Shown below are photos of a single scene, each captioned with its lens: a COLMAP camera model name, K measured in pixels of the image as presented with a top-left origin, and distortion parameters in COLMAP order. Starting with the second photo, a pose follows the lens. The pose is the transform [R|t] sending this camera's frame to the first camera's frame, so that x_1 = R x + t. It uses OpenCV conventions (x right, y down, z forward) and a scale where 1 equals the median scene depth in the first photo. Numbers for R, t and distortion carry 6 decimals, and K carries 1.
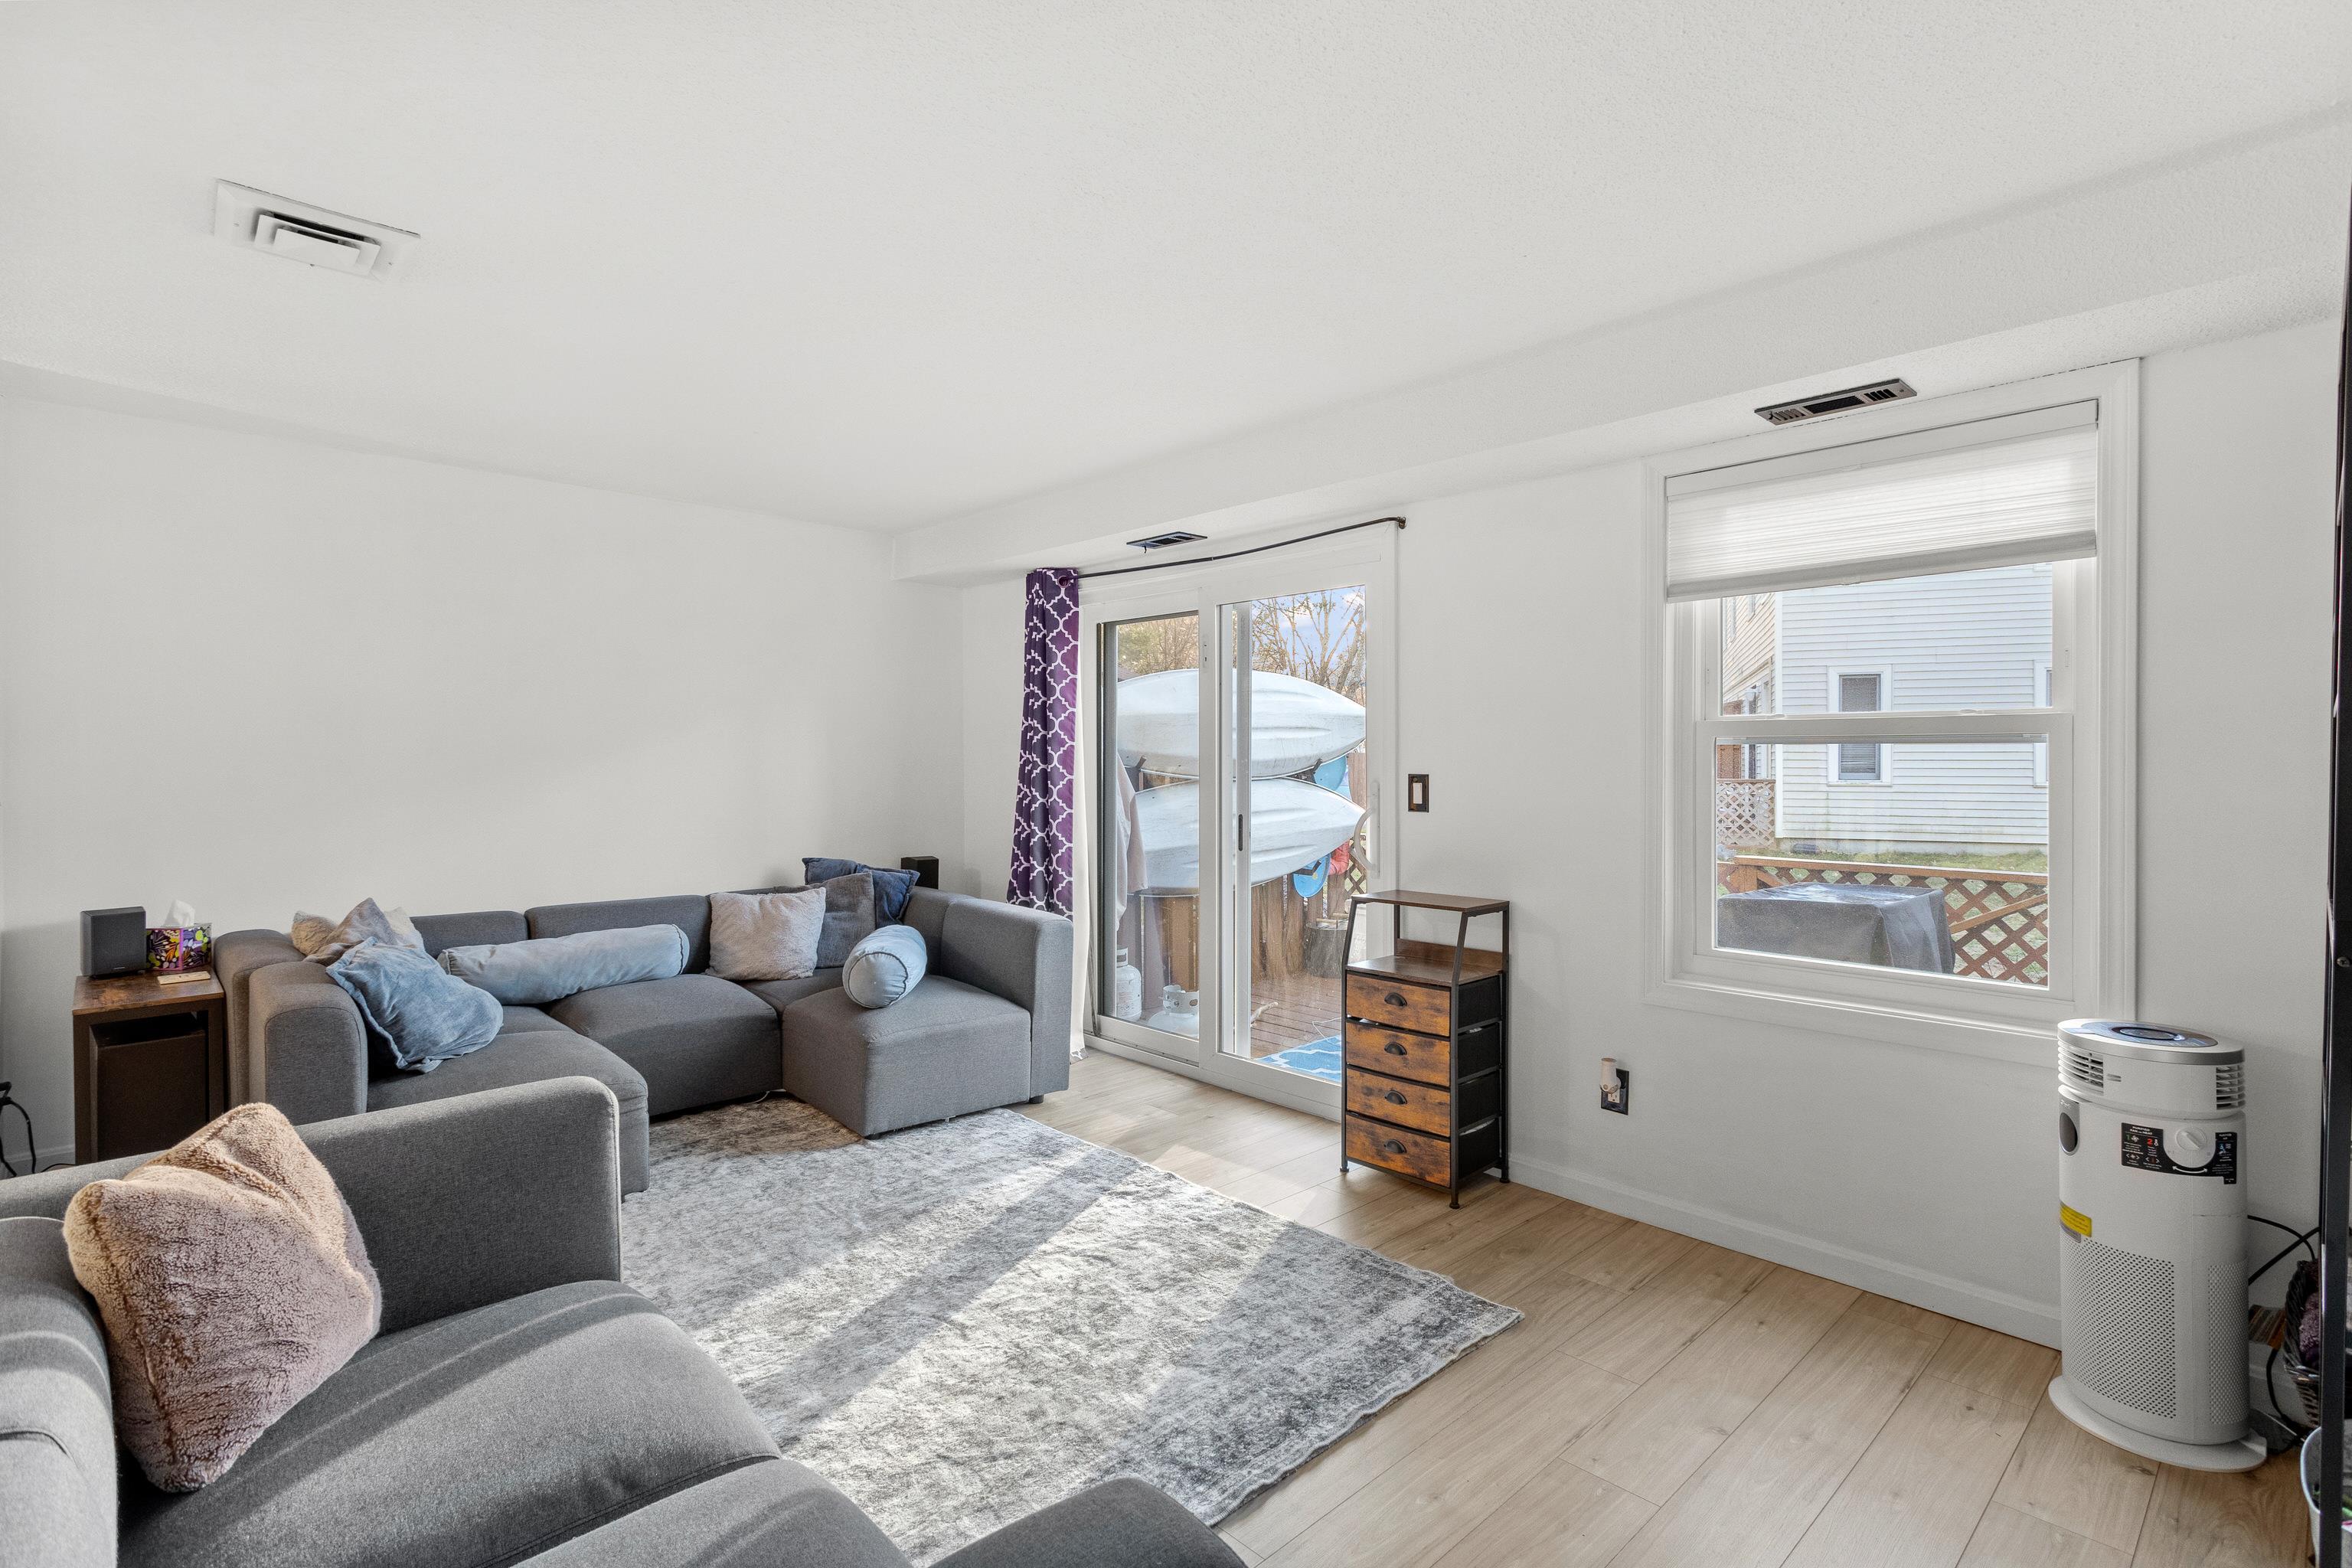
lens RADIAL K [[1133.3, 0, 1201.3], [0, 1133.3, 755.5], [0, 0, 1]] dist [0.011168, 0.000879]
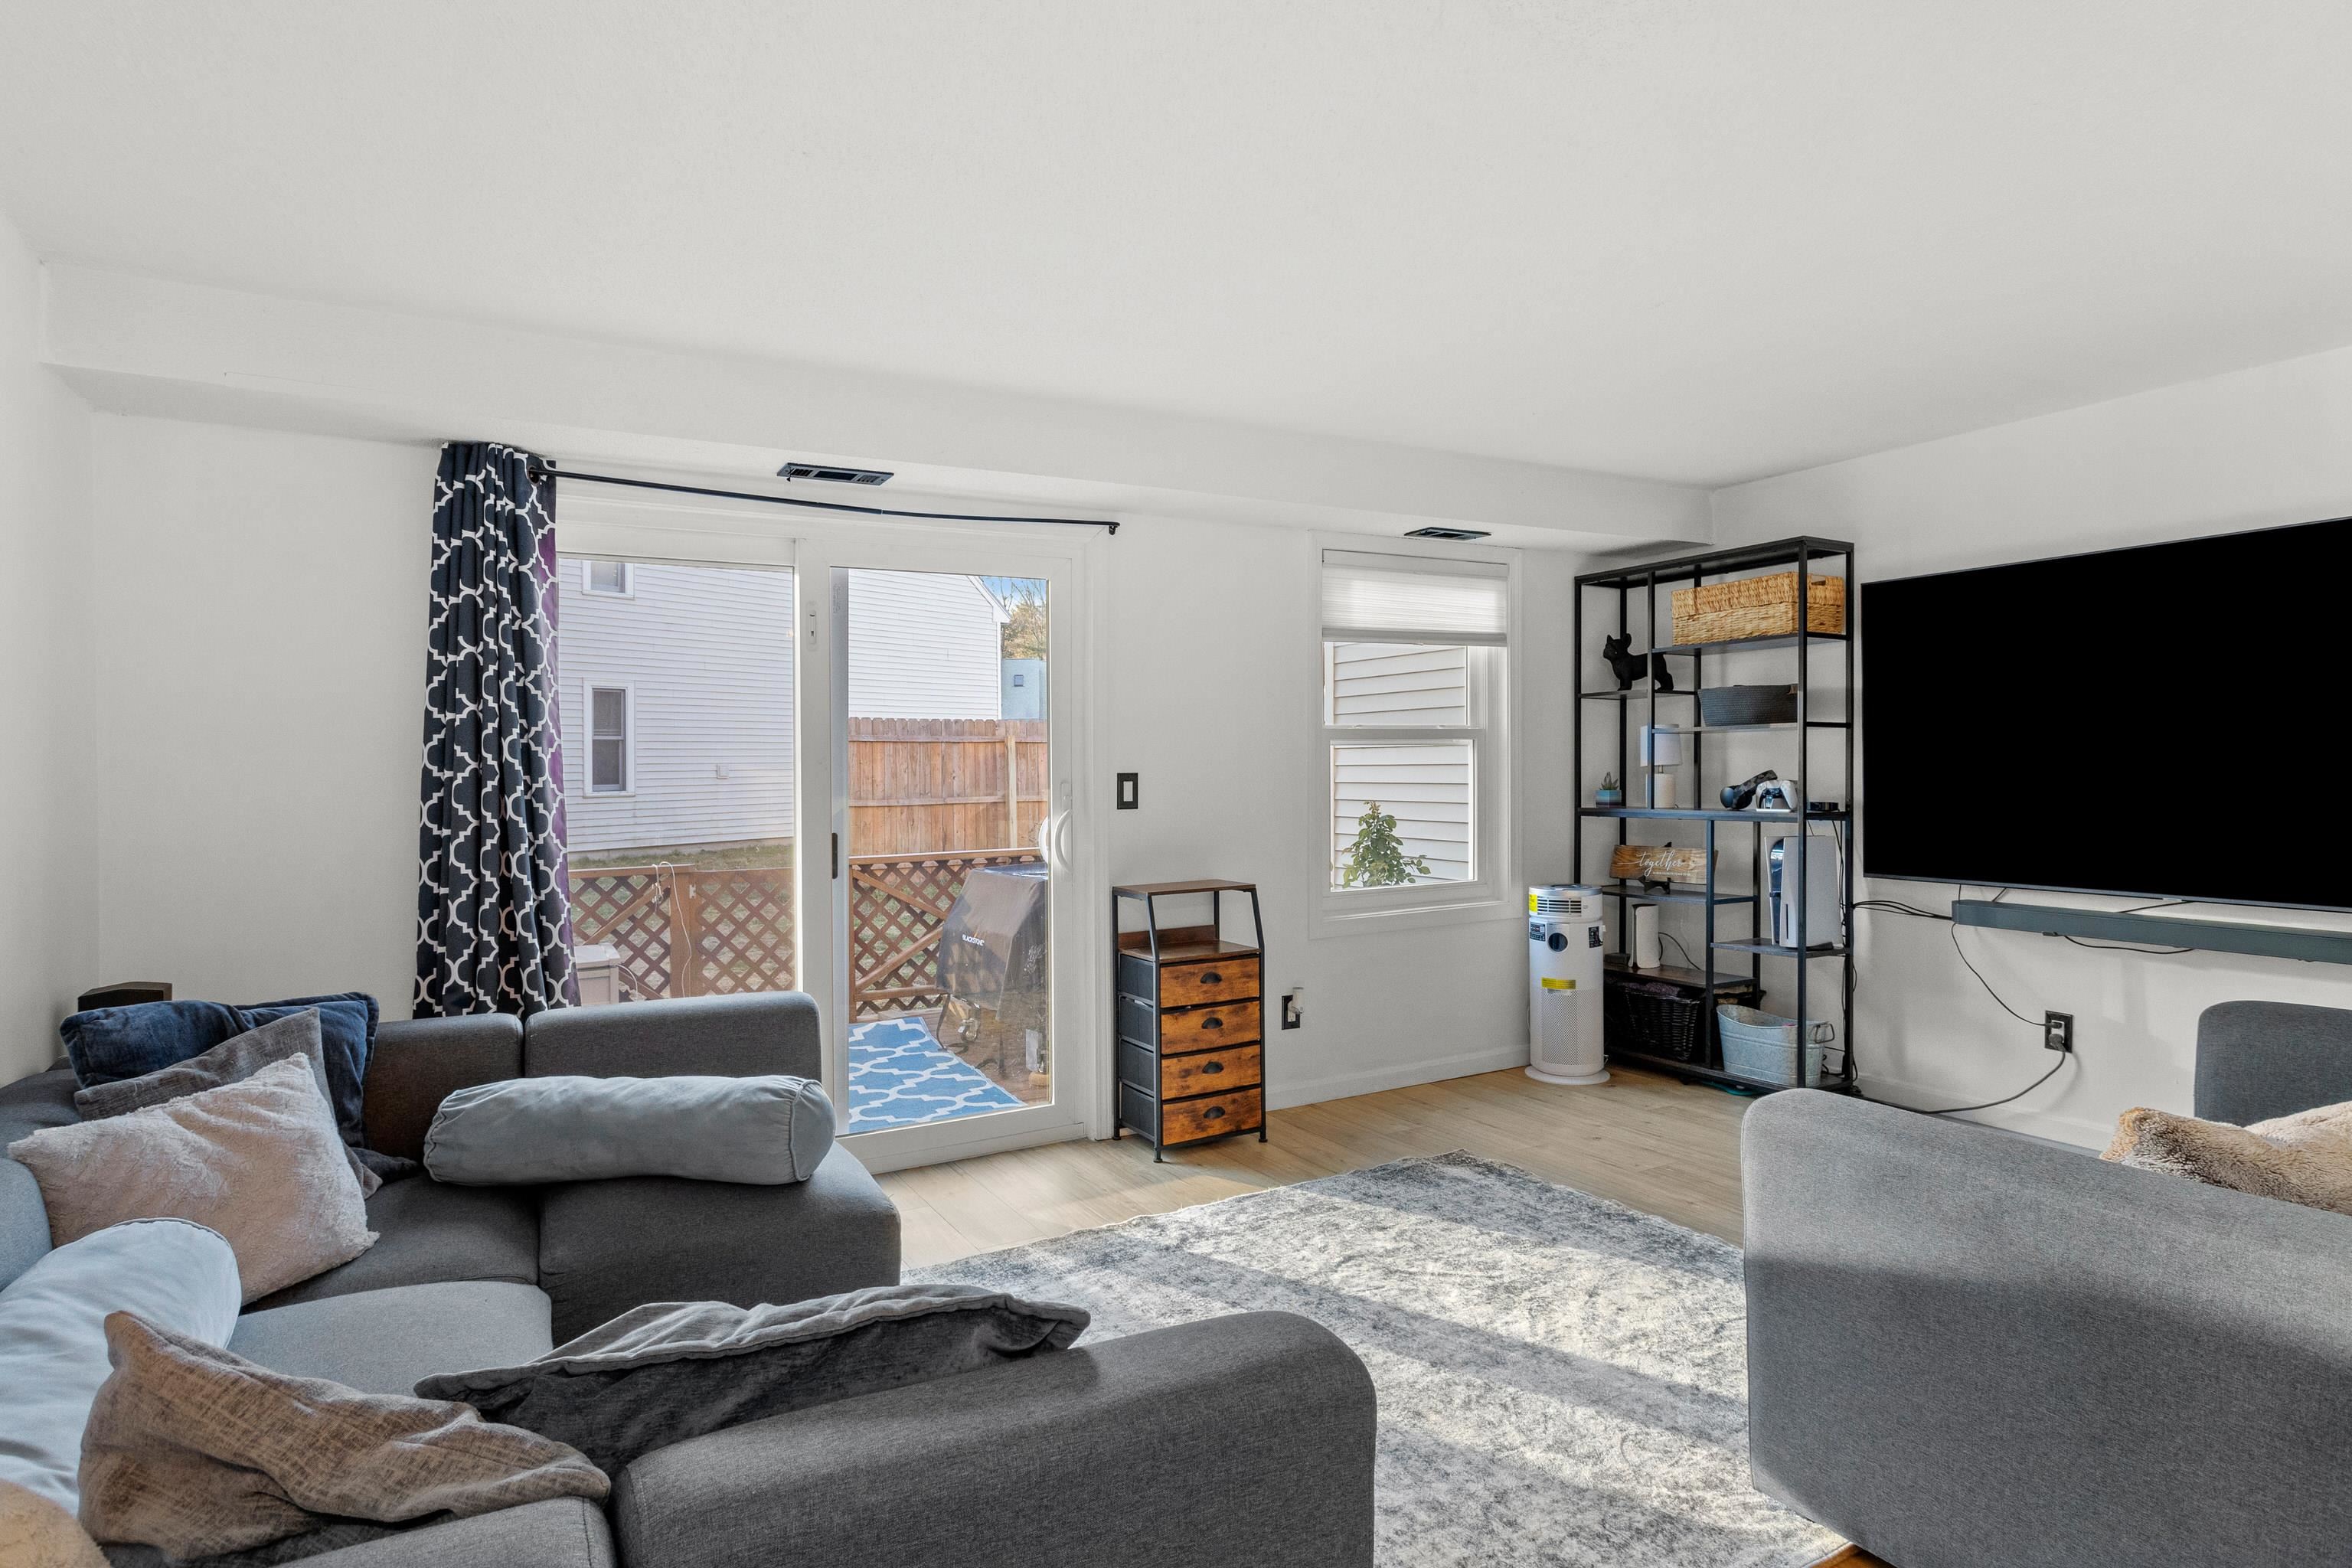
lens RADIAL K [[1236.5, 0, 1162.9], [0, 1236.5, 757.5], [0, 0, 1]] dist [0.000632, 0.000441]
pose [[0.257684, -0.001029, 0.966229, -0.964844], [0.014759, 0.999887, -0.002871, 0.006654], [-0.966117, 0.015000, 0.257670, 0.721506]]
